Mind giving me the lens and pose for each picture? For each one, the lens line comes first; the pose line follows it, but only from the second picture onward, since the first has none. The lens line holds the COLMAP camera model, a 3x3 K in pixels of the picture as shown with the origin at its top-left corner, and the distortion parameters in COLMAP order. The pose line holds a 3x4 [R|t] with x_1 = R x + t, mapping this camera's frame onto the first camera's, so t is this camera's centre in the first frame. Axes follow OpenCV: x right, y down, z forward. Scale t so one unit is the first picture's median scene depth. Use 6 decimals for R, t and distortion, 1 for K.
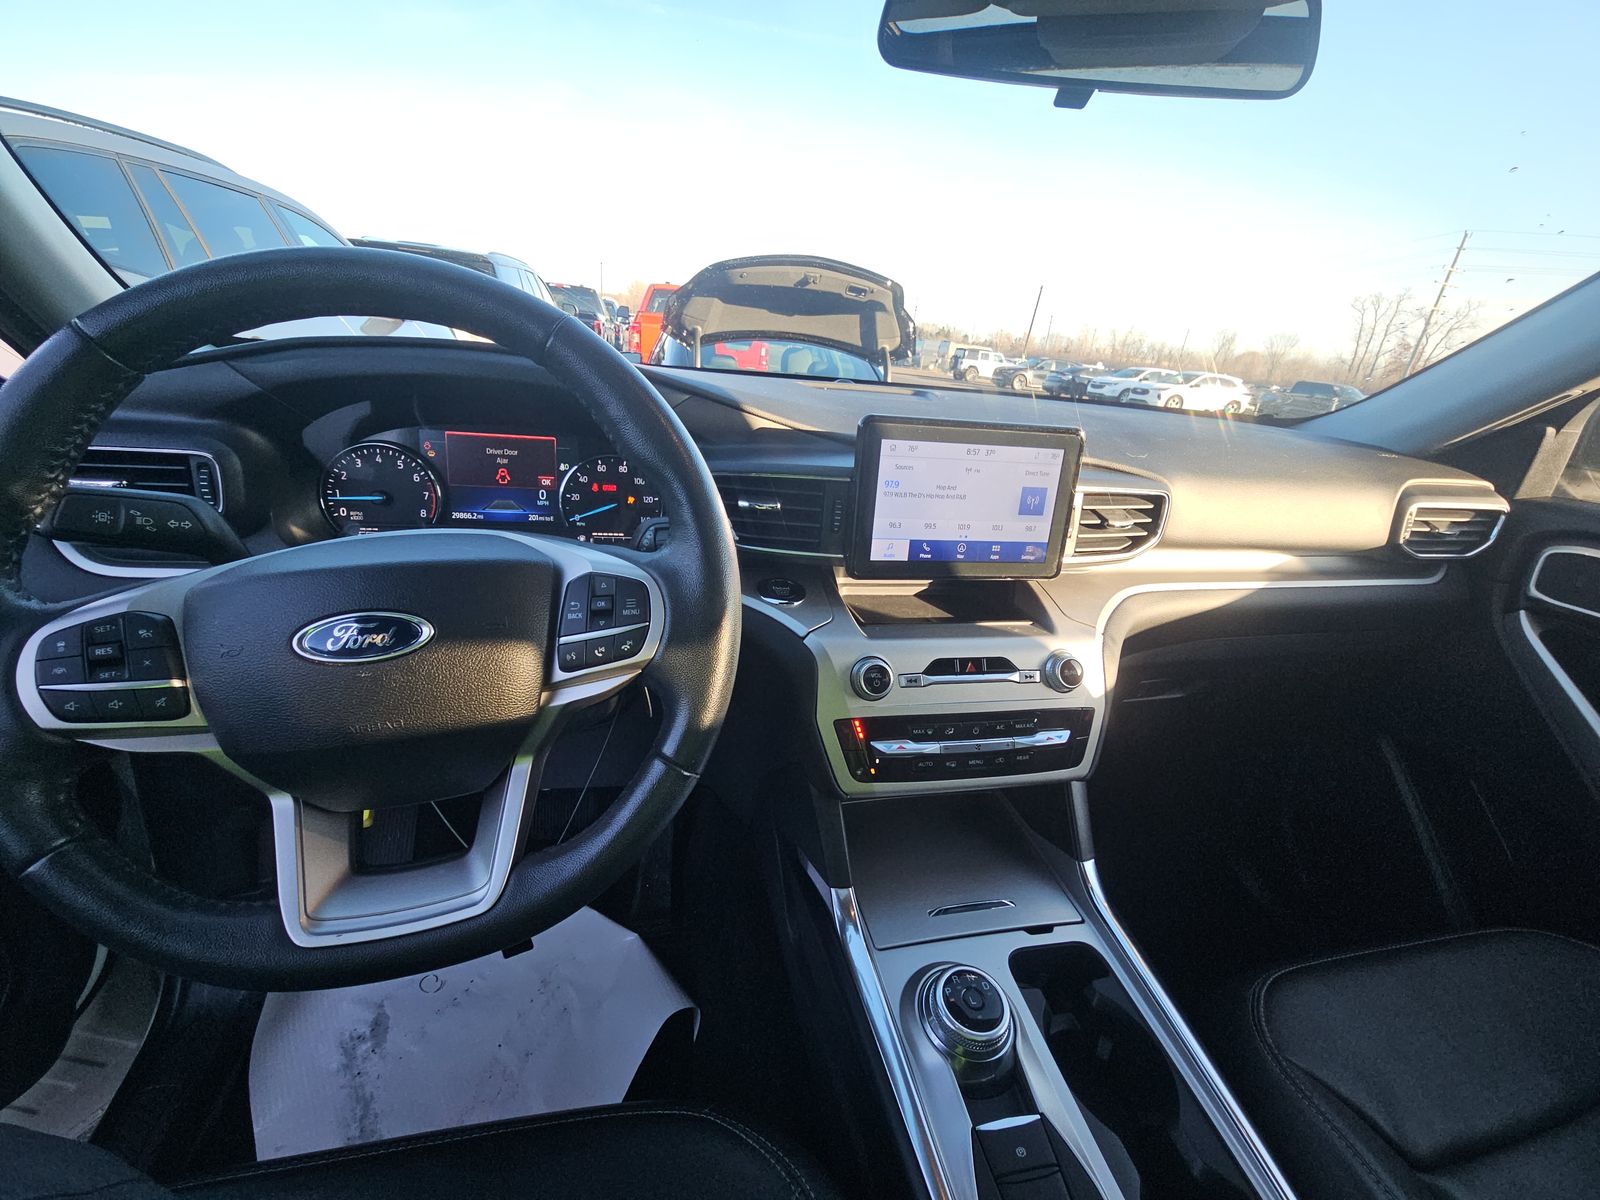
lens RADIAL K [[645.1, 0, 800.0], [0, 645.1, 600.0], [0, 0, 1]] dist [0.000223, -0.004829]
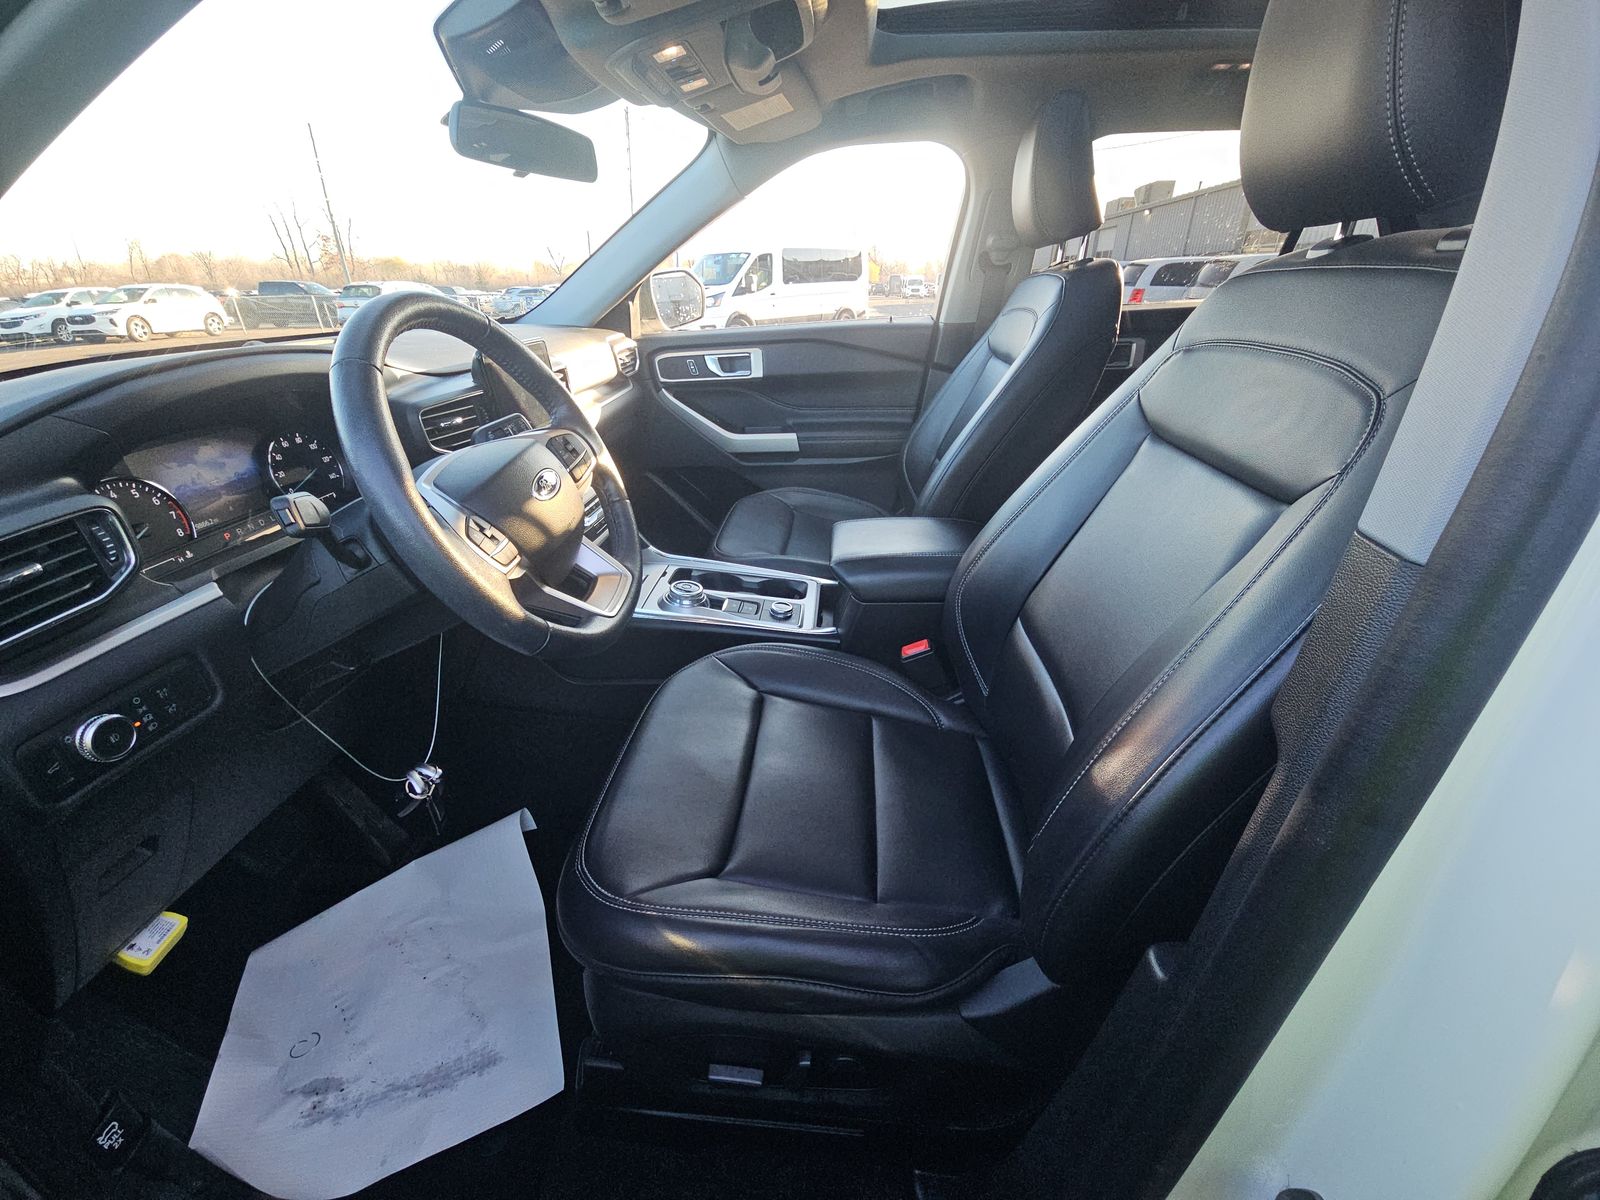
lens RADIAL K [[643.7, 0, 793.7], [0, 643.7, 595.7], [0, 0, 1]] dist [0.001188, -0.010674]
pose [[0.289932, -0.497564, 0.817538, -1.281584], [0.387375, 0.842139, 0.375158, -0.059090], [-0.875146, 0.207923, 0.436907, -0.291451]]
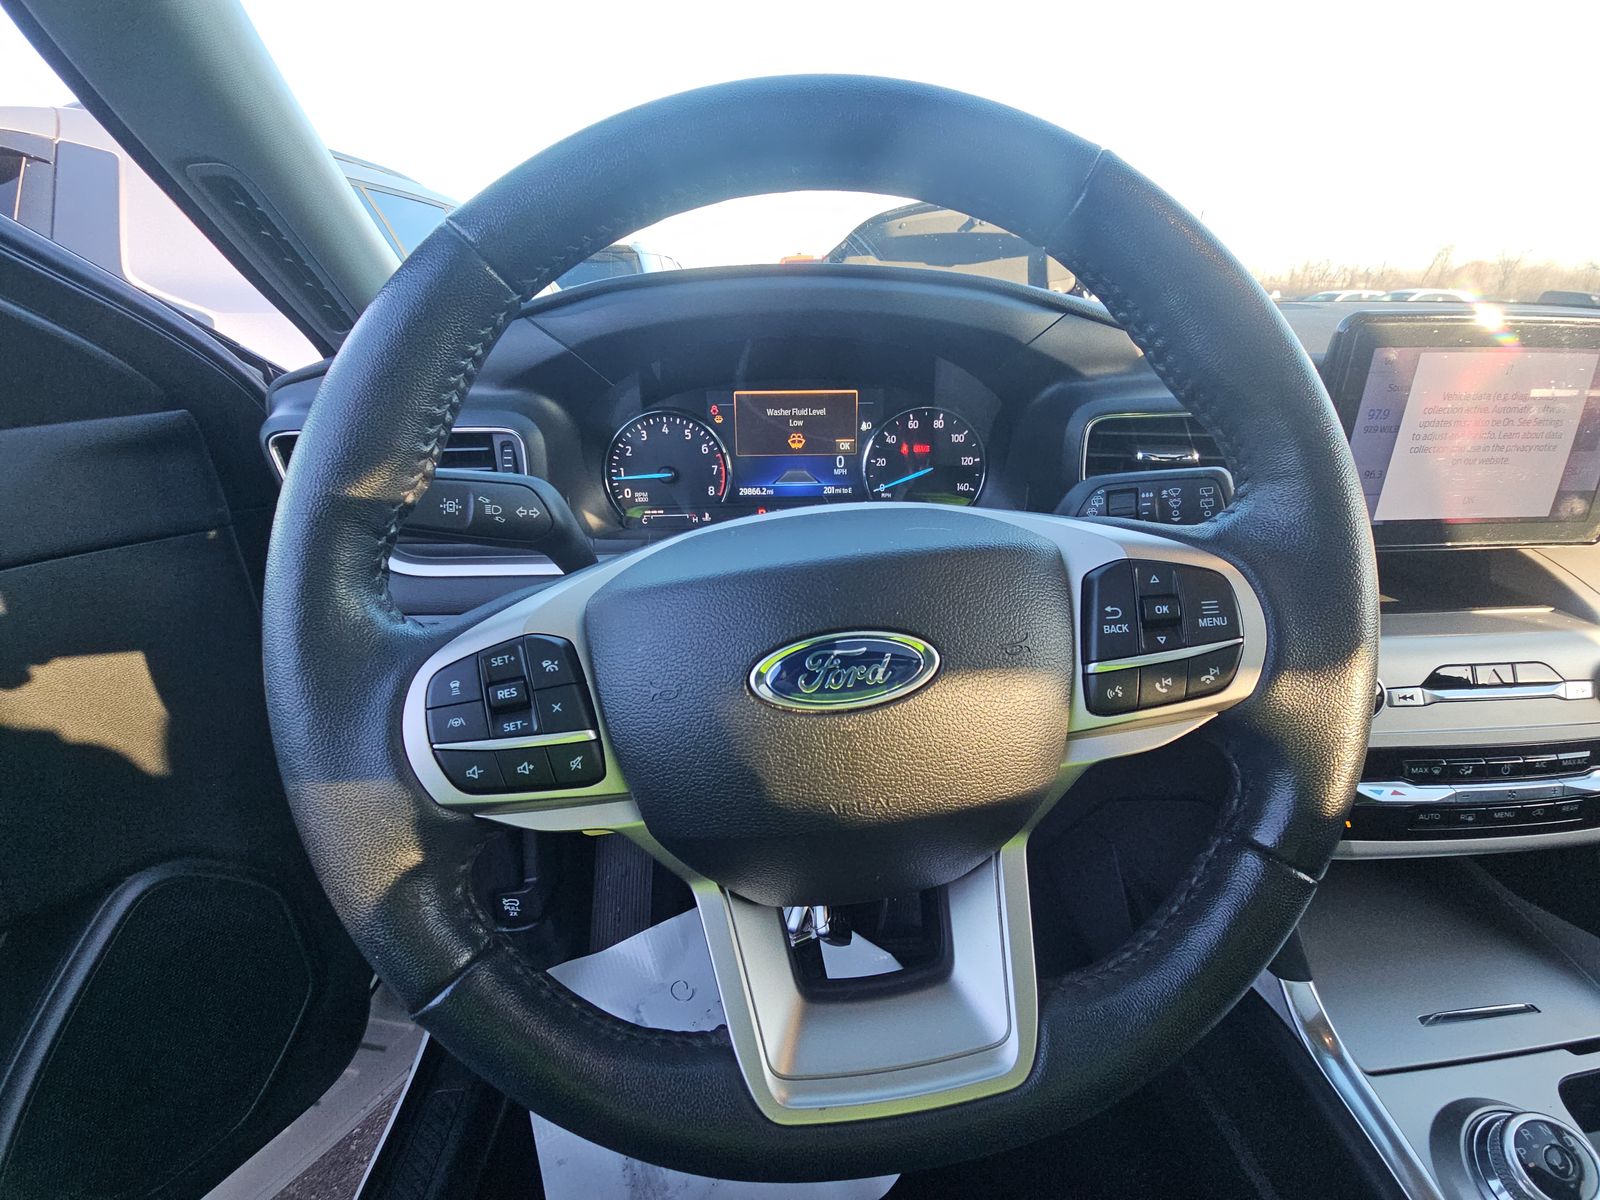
lens RADIAL K [[643.7, 0, 793.7], [0, 643.7, 595.7], [0, 0, 1]] dist [0.001188, -0.010674]
pose [[0.979846, -0.016783, -0.199049, -0.338625], [0.023916, 0.999153, 0.033485, -0.023636], [0.198319, -0.037571, 0.979417, 0.198530]]
